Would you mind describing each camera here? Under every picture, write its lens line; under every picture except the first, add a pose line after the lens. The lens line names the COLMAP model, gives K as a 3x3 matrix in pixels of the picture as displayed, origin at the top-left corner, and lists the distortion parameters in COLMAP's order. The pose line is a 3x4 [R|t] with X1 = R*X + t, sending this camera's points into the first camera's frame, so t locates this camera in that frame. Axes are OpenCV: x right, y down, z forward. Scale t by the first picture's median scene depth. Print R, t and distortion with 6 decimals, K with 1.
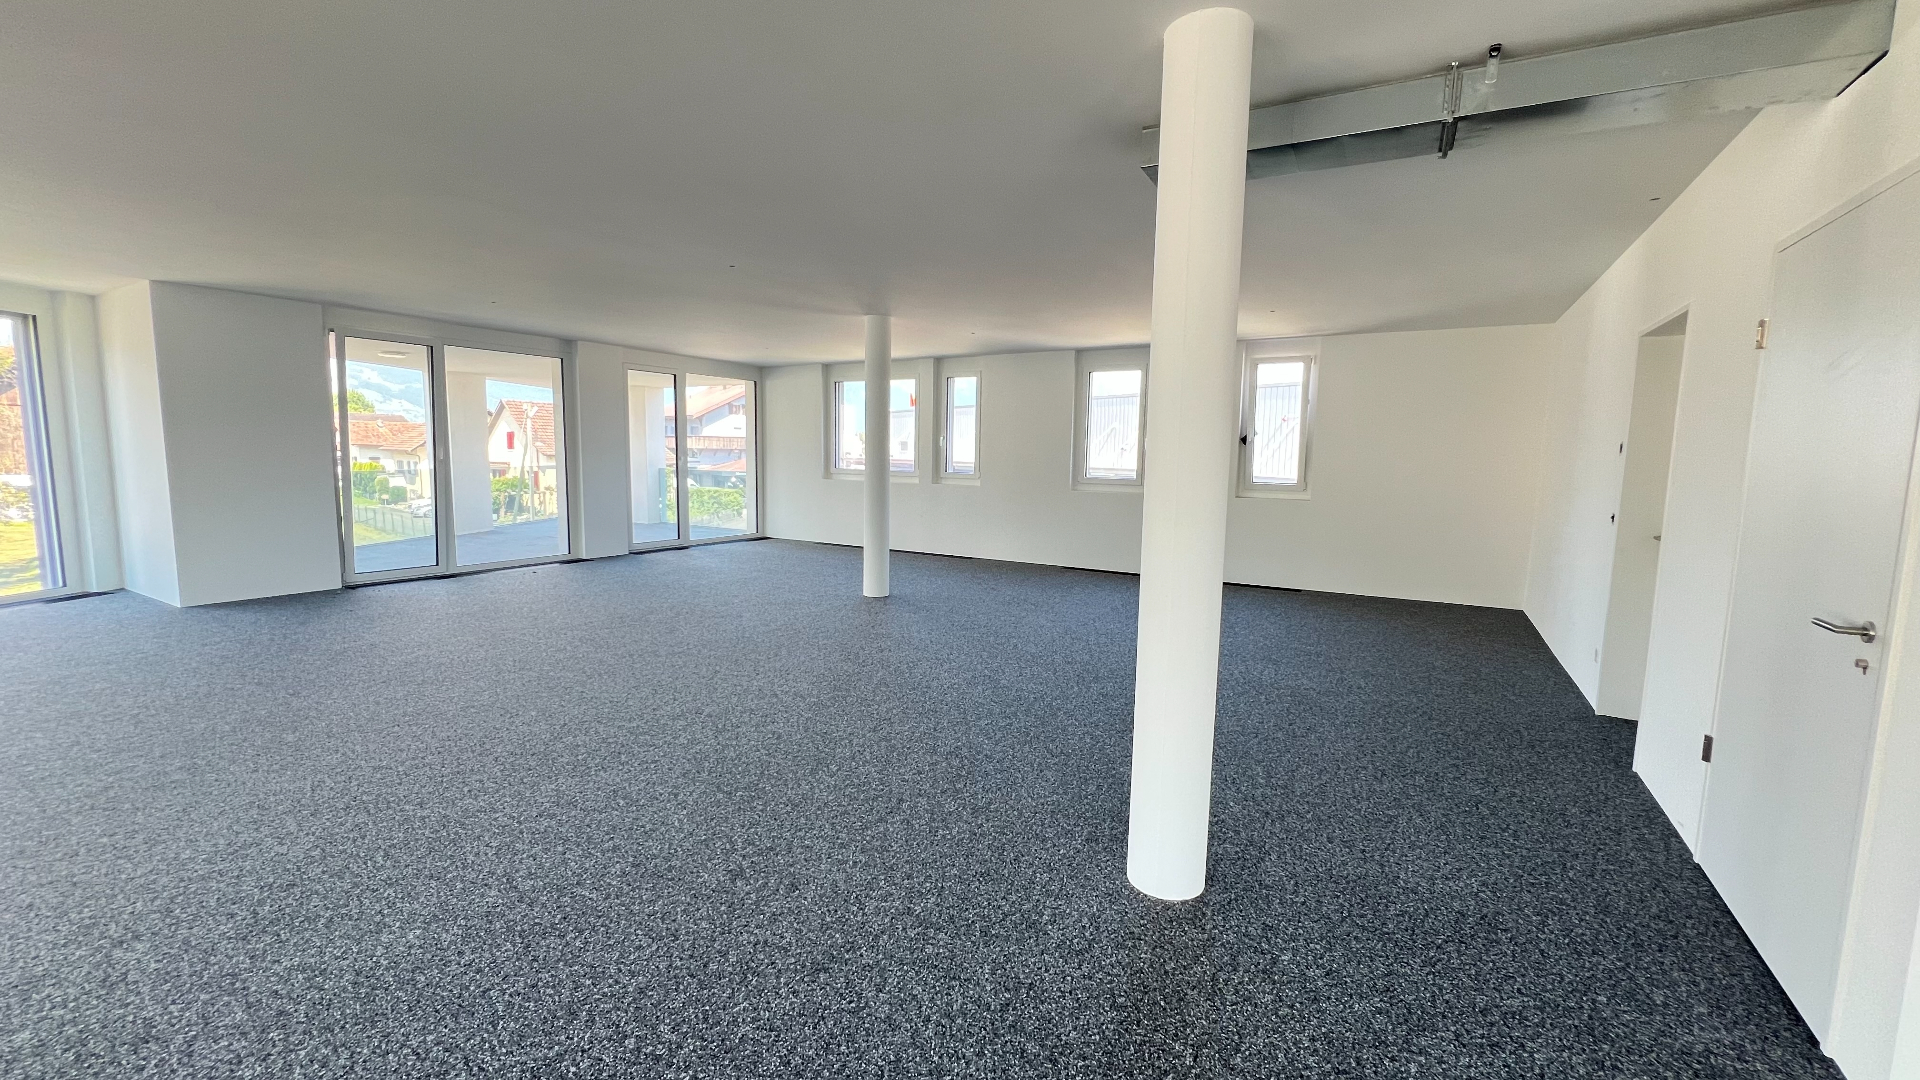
lens RADIAL K [[772.3, 0, 969.4], [0, 772.3, 537.3], [0, 0, 1]] dist [-0.002806, 0.000076]
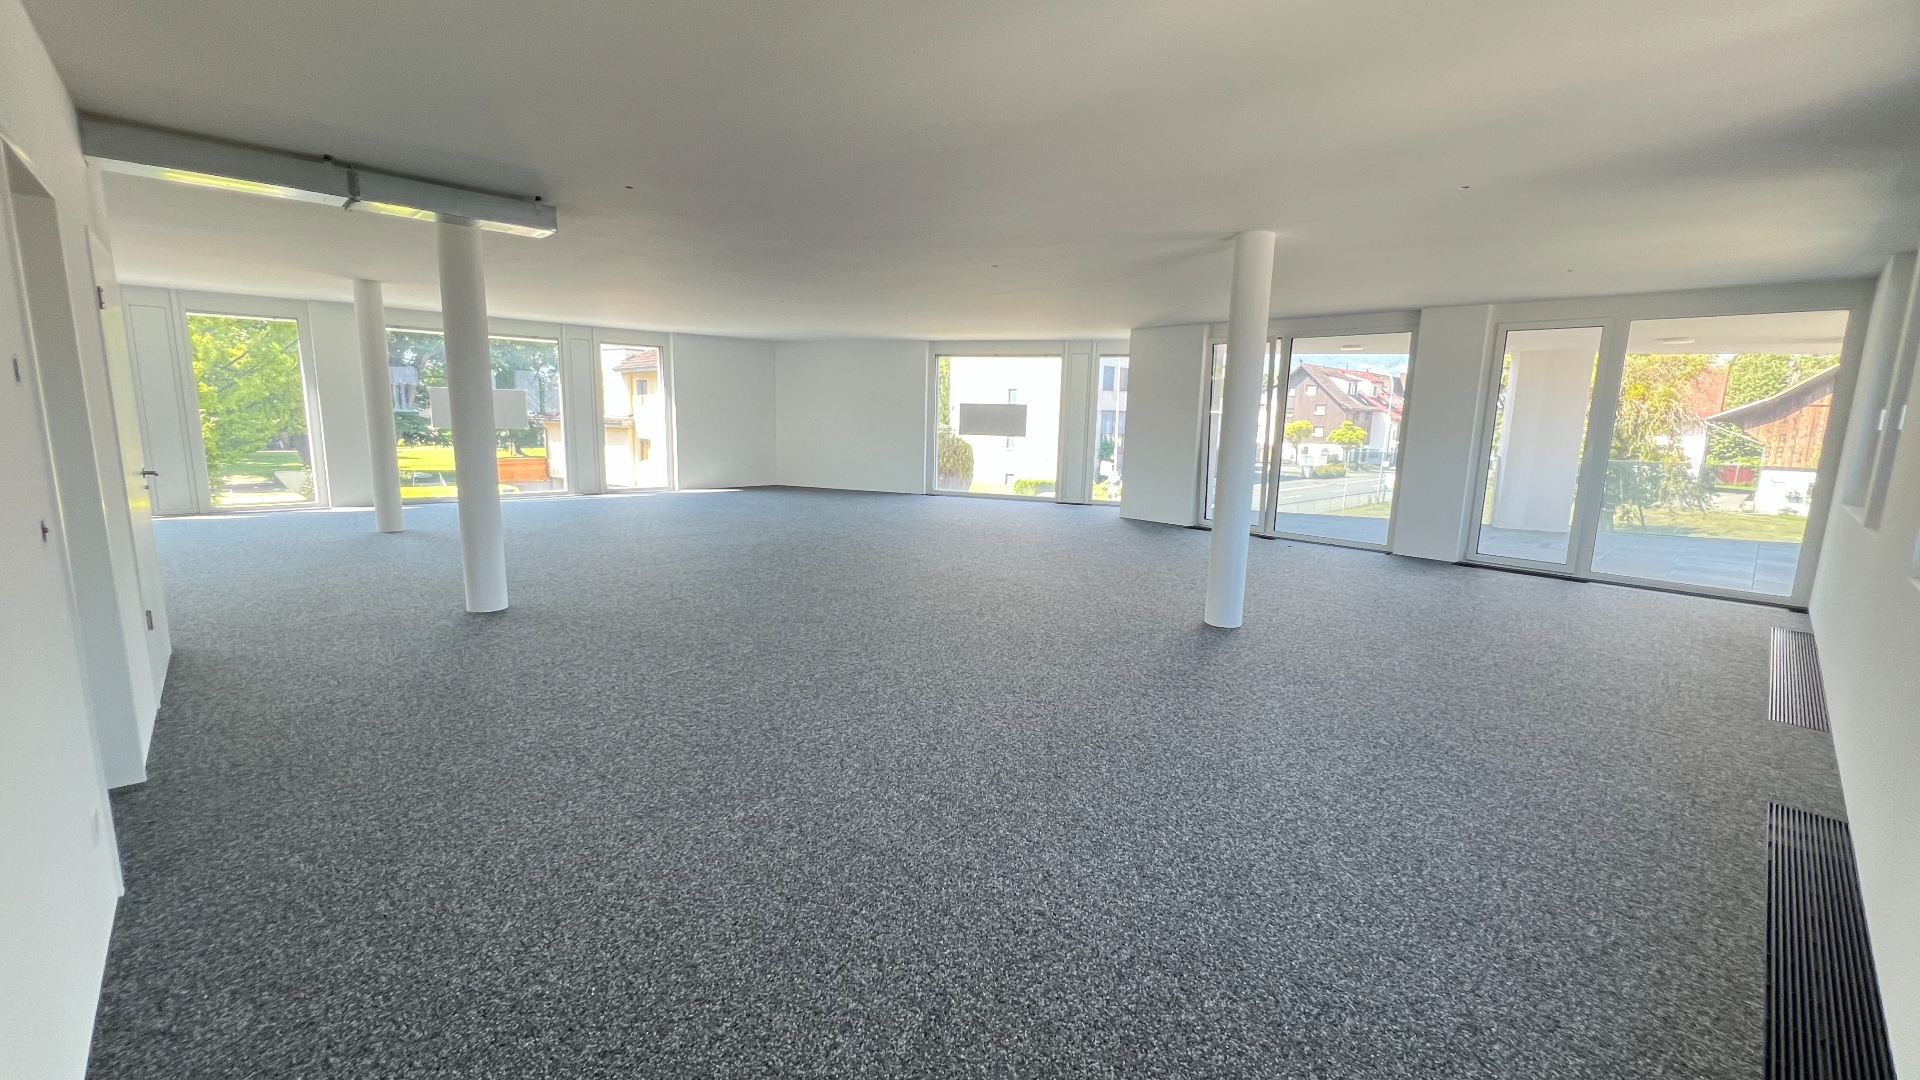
lens RADIAL K [[772.3, 0, 960.2], [0, 772.3, 534.2], [0, 0, 1]] dist [-0.002806, 0.000076]
pose [[-0.278253, 0.128365, -0.951892, 0.504158], [-0.136817, 0.975627, 0.171559, -0.078667], [0.950714, 0.177972, -0.253908, 0.732600]]
